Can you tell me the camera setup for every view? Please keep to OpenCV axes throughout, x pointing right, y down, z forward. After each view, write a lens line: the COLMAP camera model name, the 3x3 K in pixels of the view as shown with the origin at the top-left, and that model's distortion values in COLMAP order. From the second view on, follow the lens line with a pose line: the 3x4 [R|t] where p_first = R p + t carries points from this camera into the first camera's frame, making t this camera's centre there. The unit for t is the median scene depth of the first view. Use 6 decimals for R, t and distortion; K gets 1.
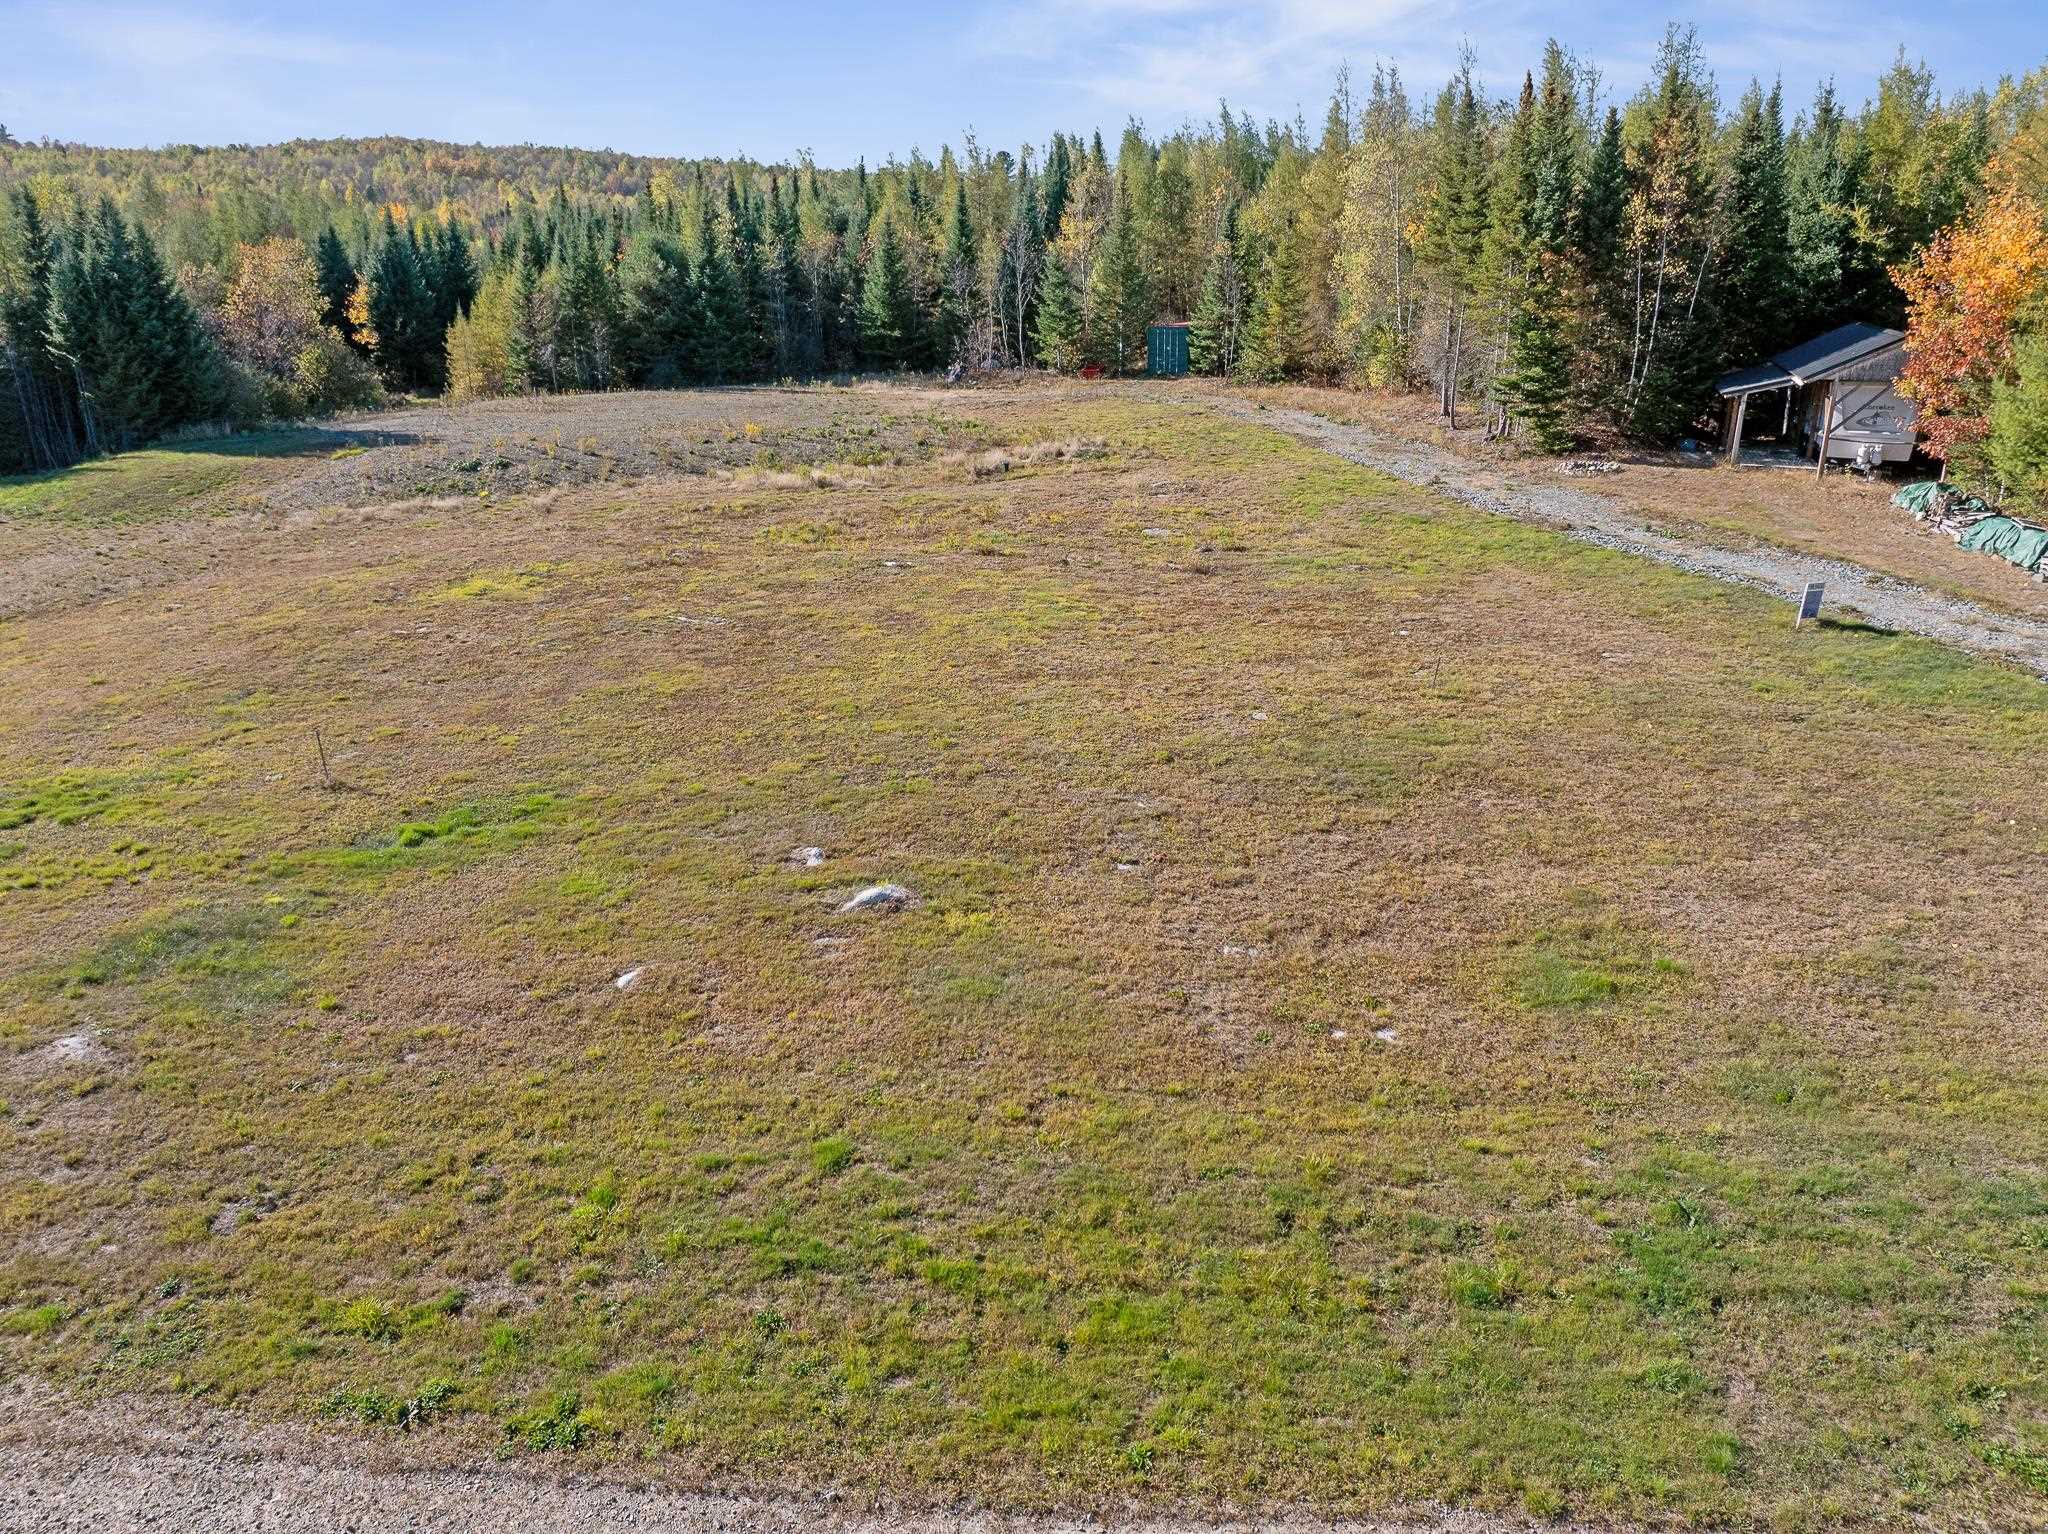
lens RADIAL K [[1456.6, 0, 1032.2], [0, 1456.6, 733.0], [0, 0, 1]] dist [-0.035965, 0.001451]
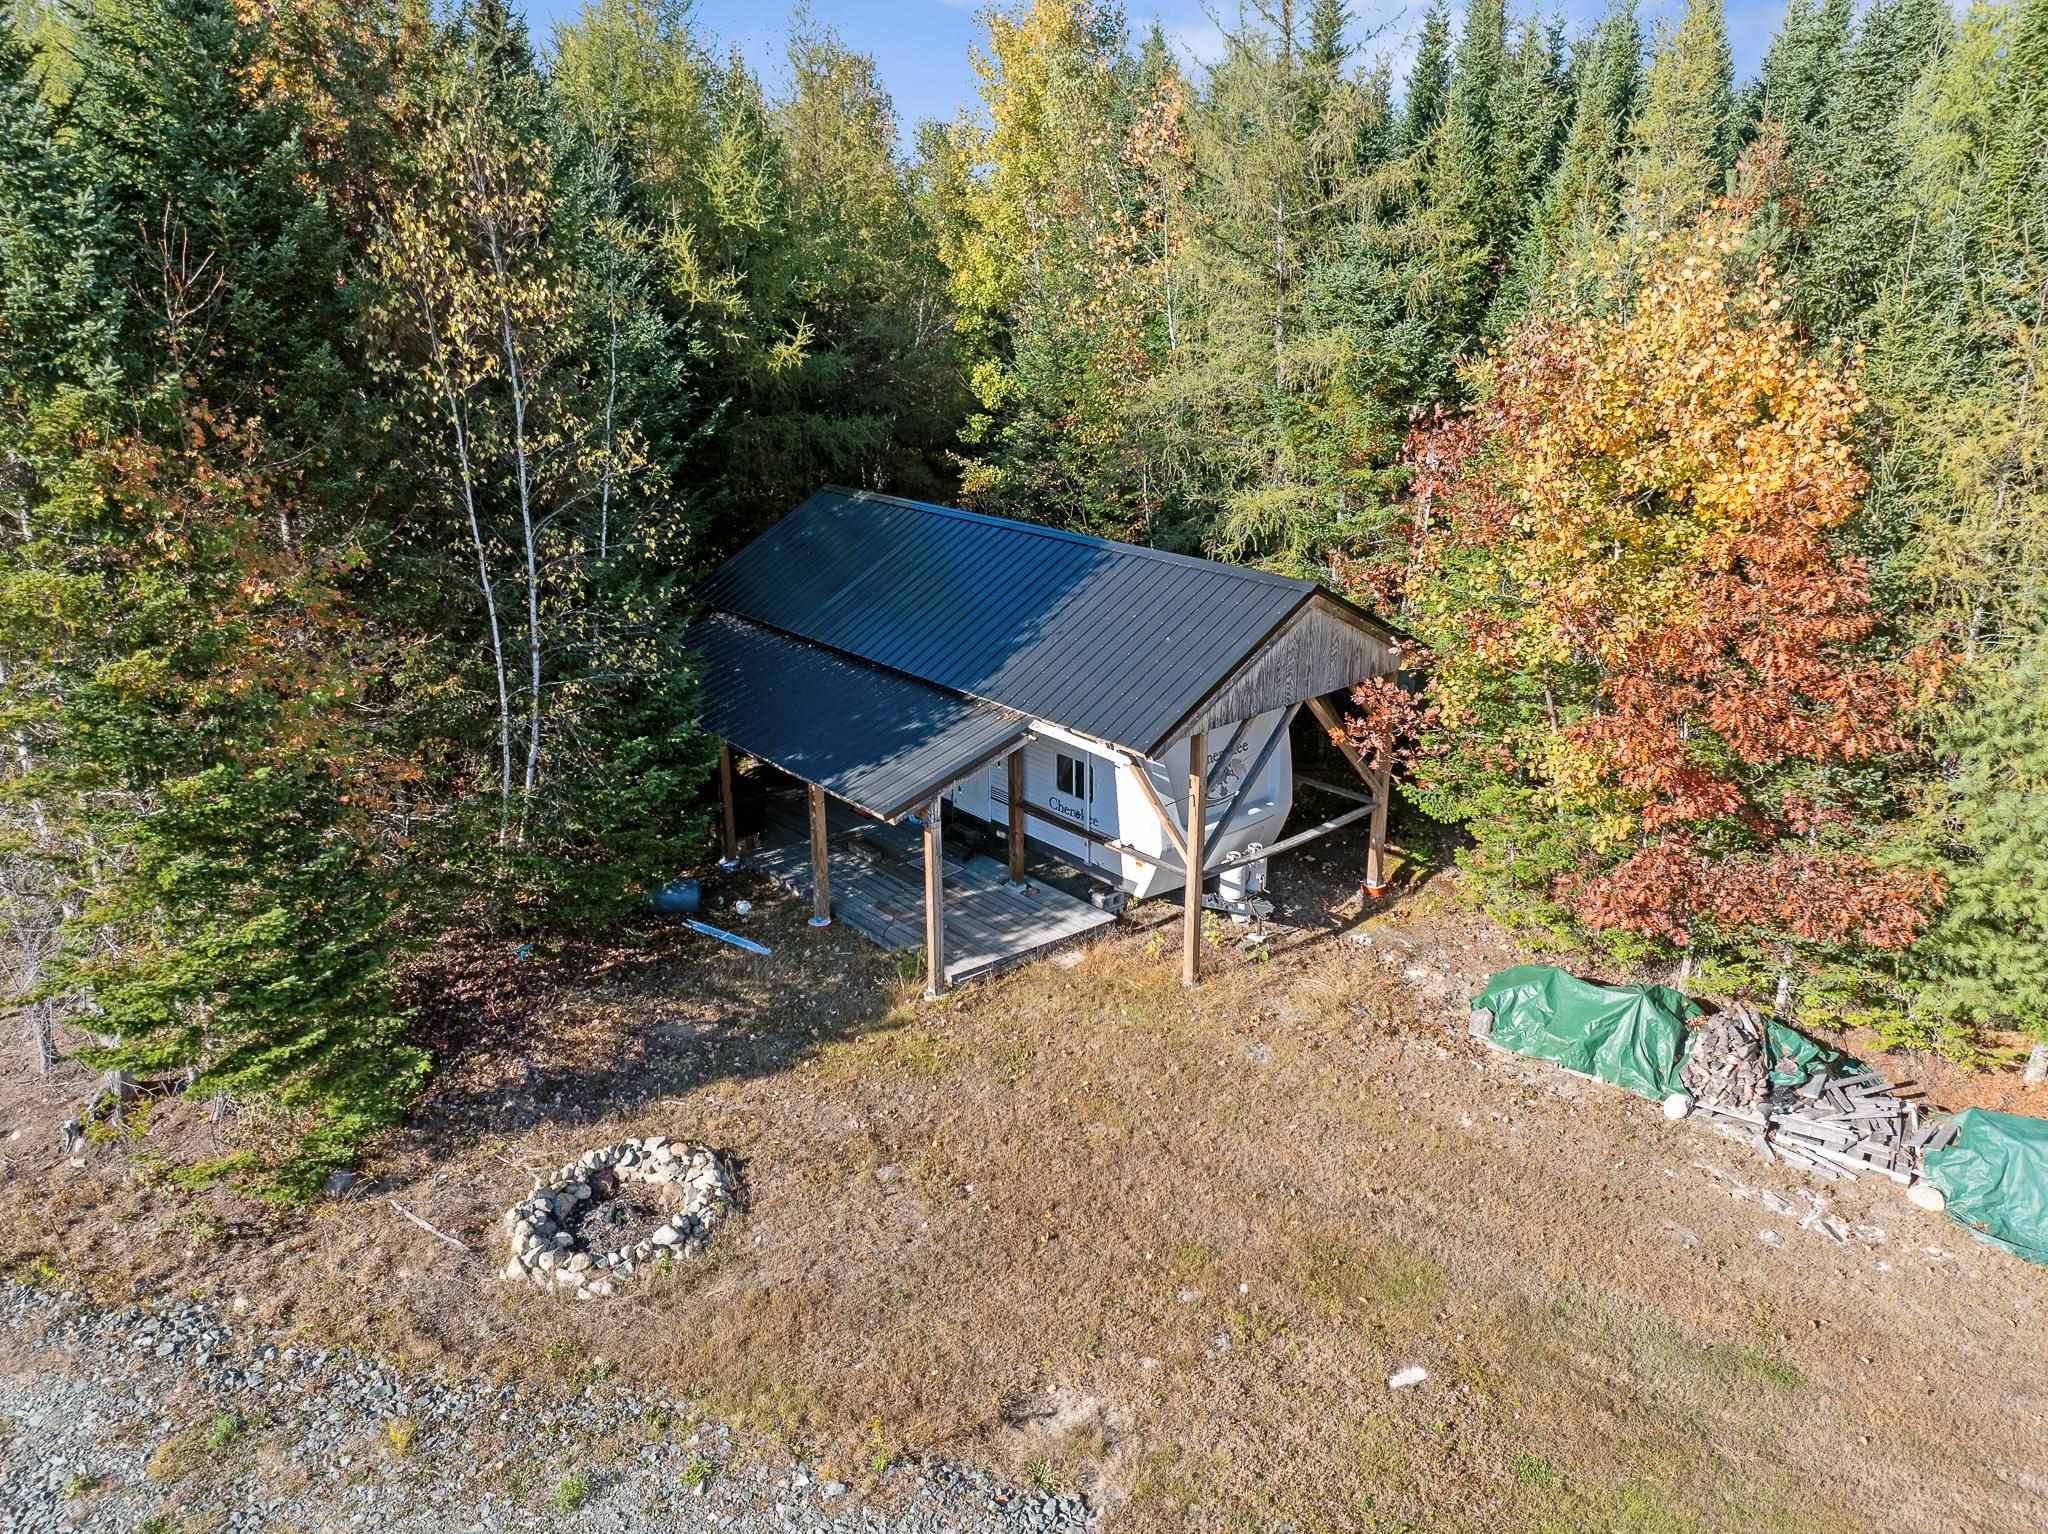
lens RADIAL K [[1456.6, 0, 1032.2], [0, 1456.6, 733.0], [0, 0, 1]] dist [-0.035965, 0.001451]
pose [[0.478193, -0.284986, 0.830731, 0.213433], [0.284936, 0.945066, 0.160191, -0.280696], [-0.830748, 0.160103, 0.533127, 0.748488]]
